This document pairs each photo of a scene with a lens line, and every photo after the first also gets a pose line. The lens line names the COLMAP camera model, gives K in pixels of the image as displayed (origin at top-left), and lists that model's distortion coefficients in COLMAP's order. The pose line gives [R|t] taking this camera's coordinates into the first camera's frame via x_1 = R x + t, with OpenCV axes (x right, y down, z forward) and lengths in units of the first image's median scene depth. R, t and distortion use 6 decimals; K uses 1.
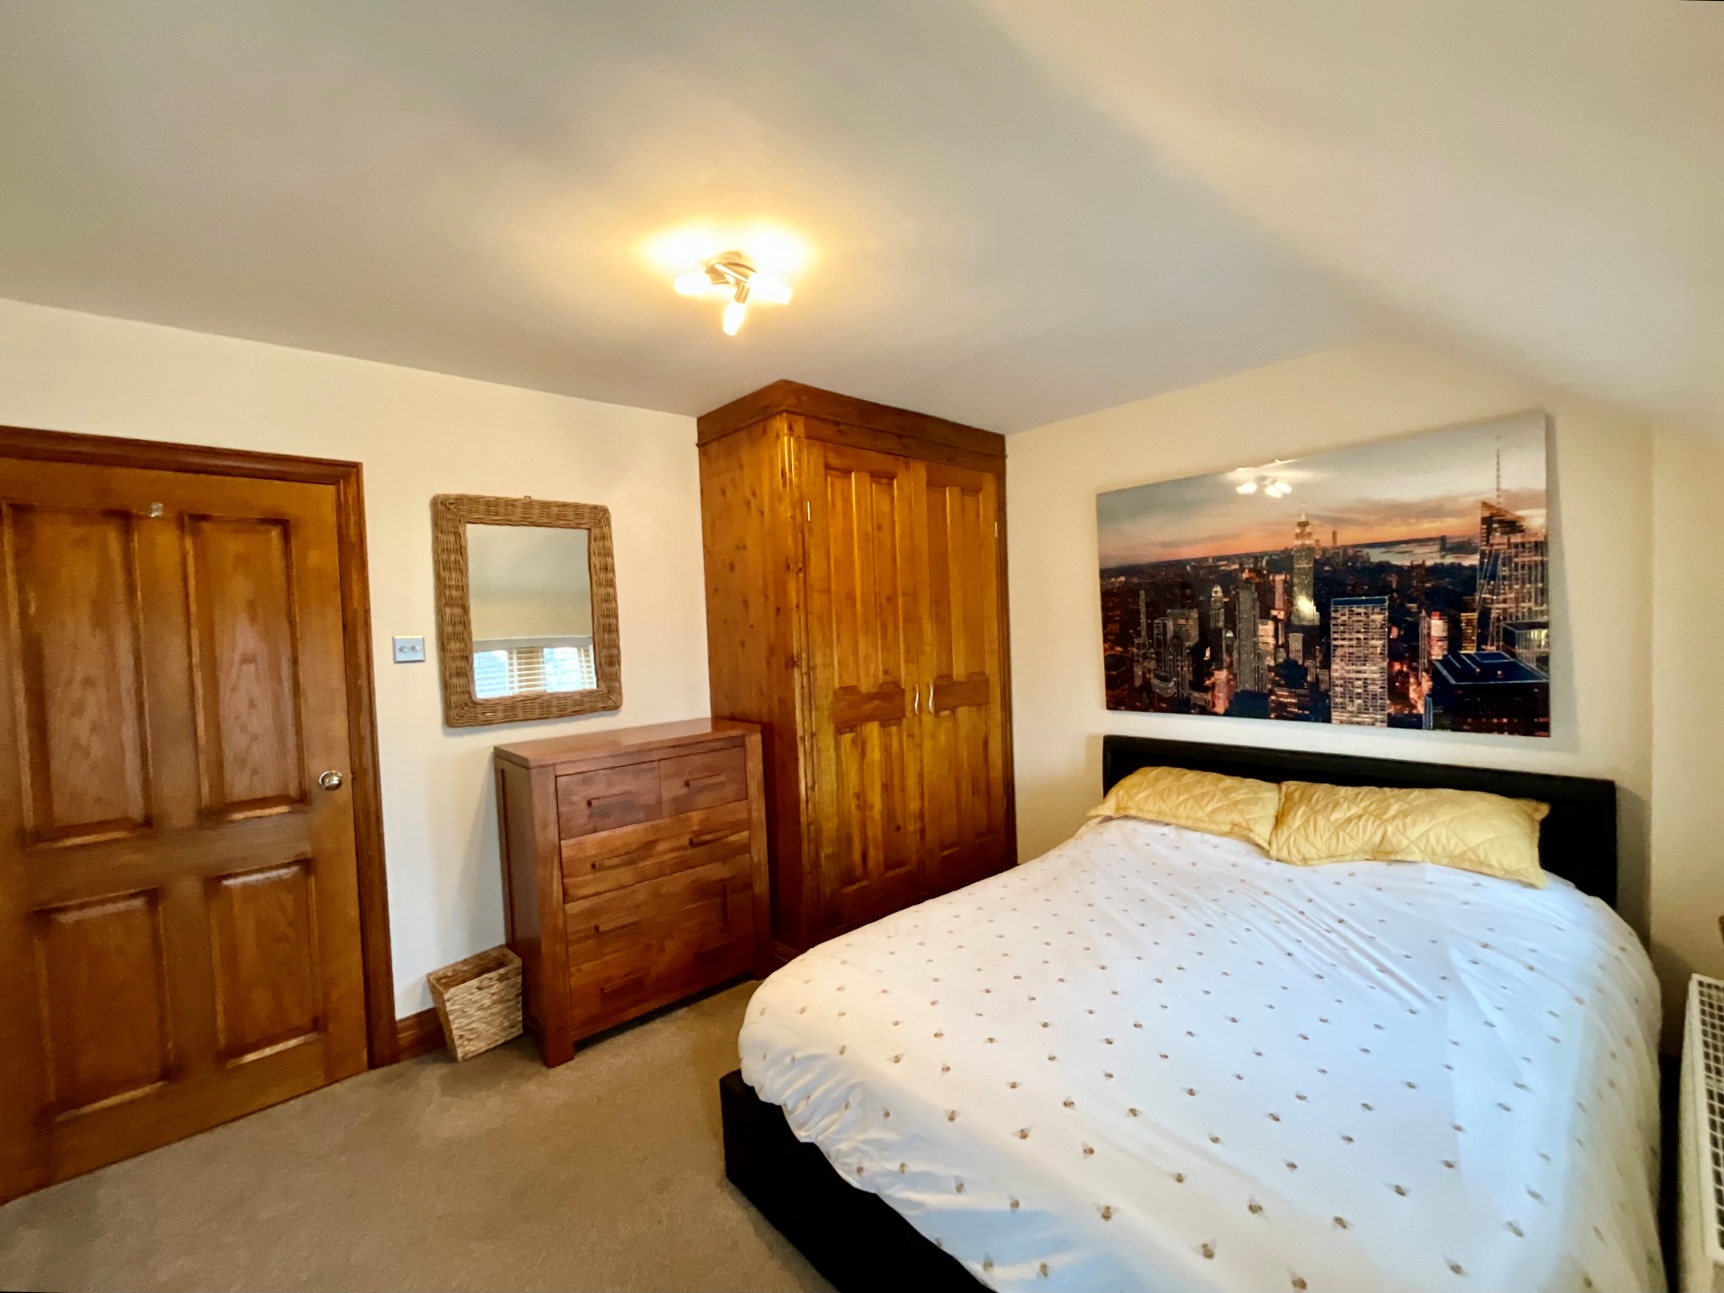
lens RADIAL K [[701.9, 0, 852.4], [0, 701.9, 646.2], [0, 0, 1]] dist [0.002122, 0.001199]
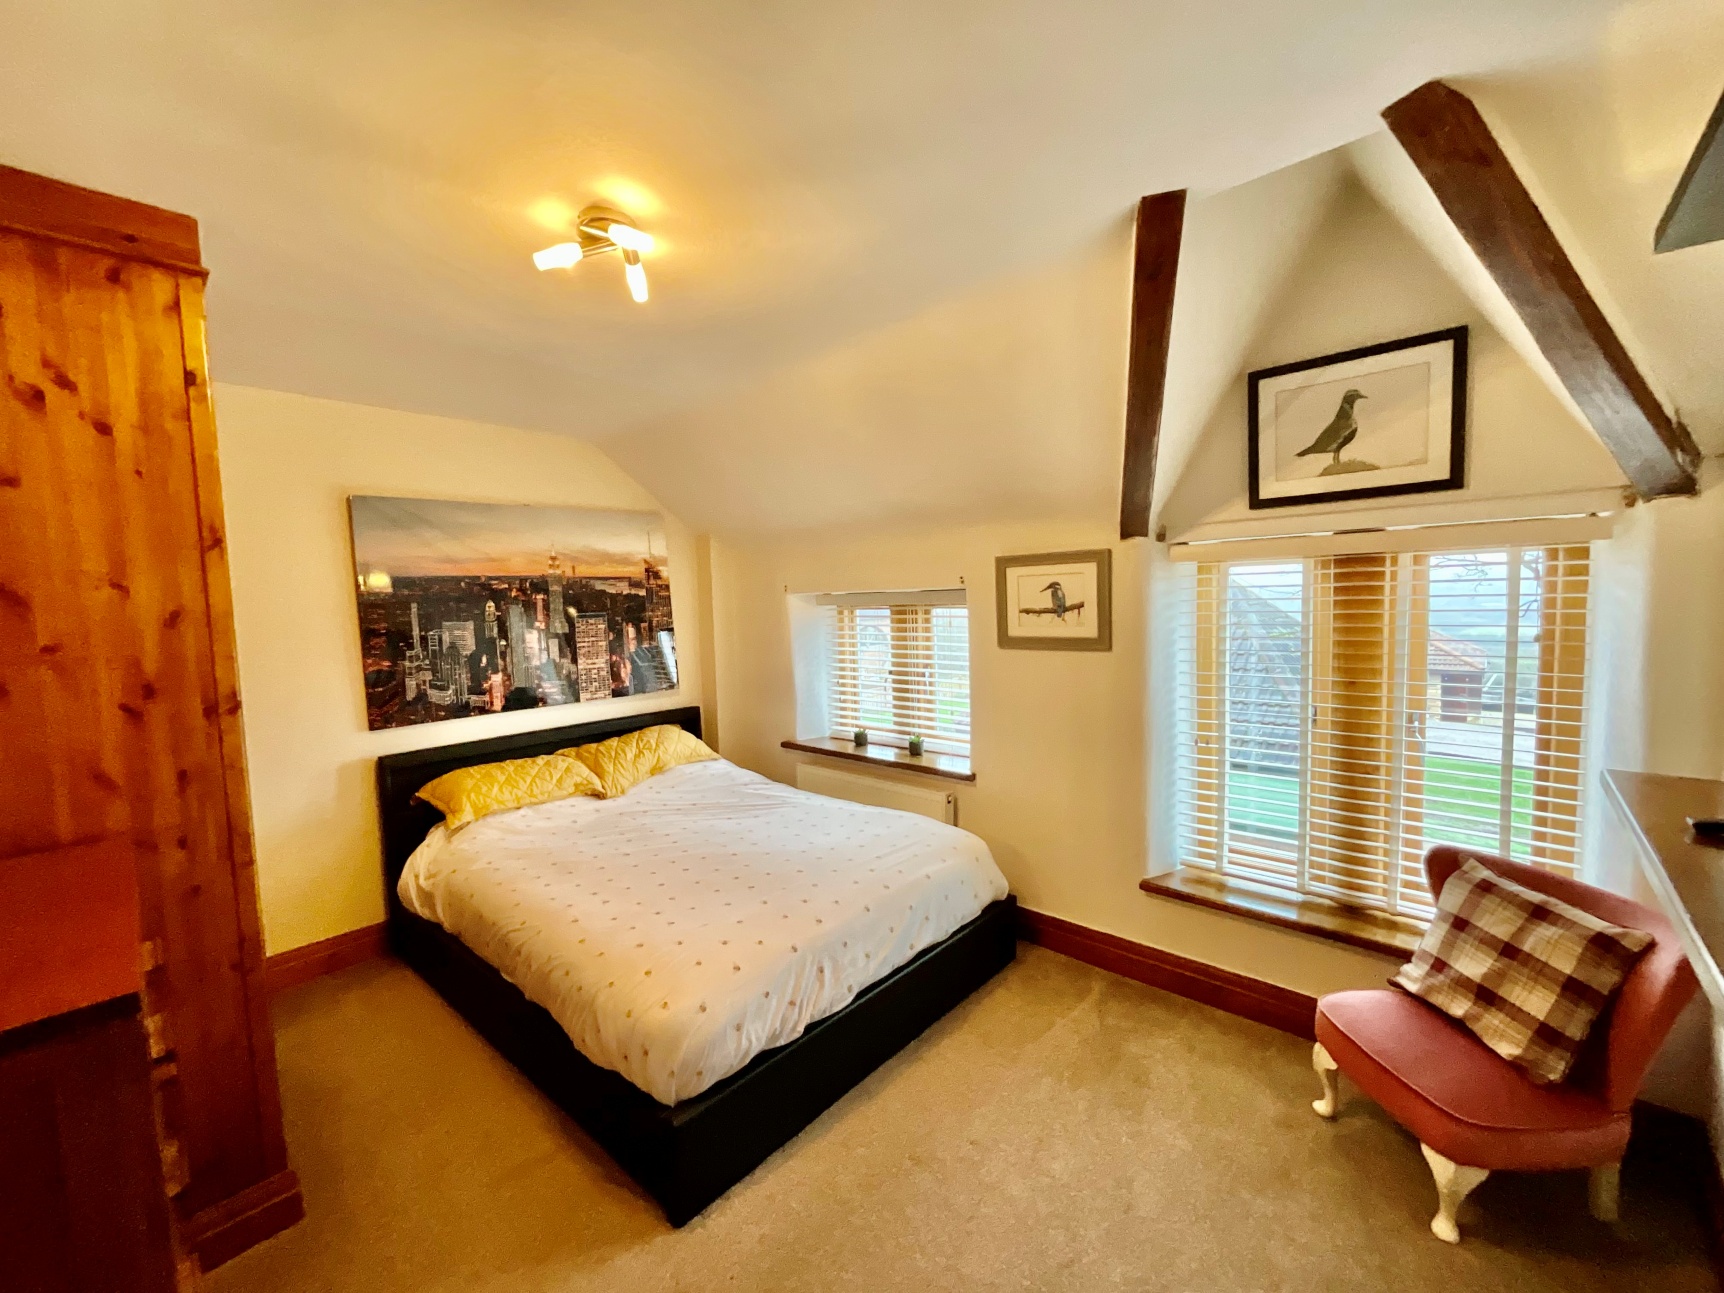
lens RADIAL K [[724.4, 0, 858.3], [0, 724.4, 649.4], [0, 0, 1]] dist [0.001168, 0.000992]
pose [[-0.095957, -0.029748, 0.994941, -0.796131], [0.063700, 0.997321, 0.035963, -0.011934], [-0.993345, 0.066829, -0.093805, 0.559645]]
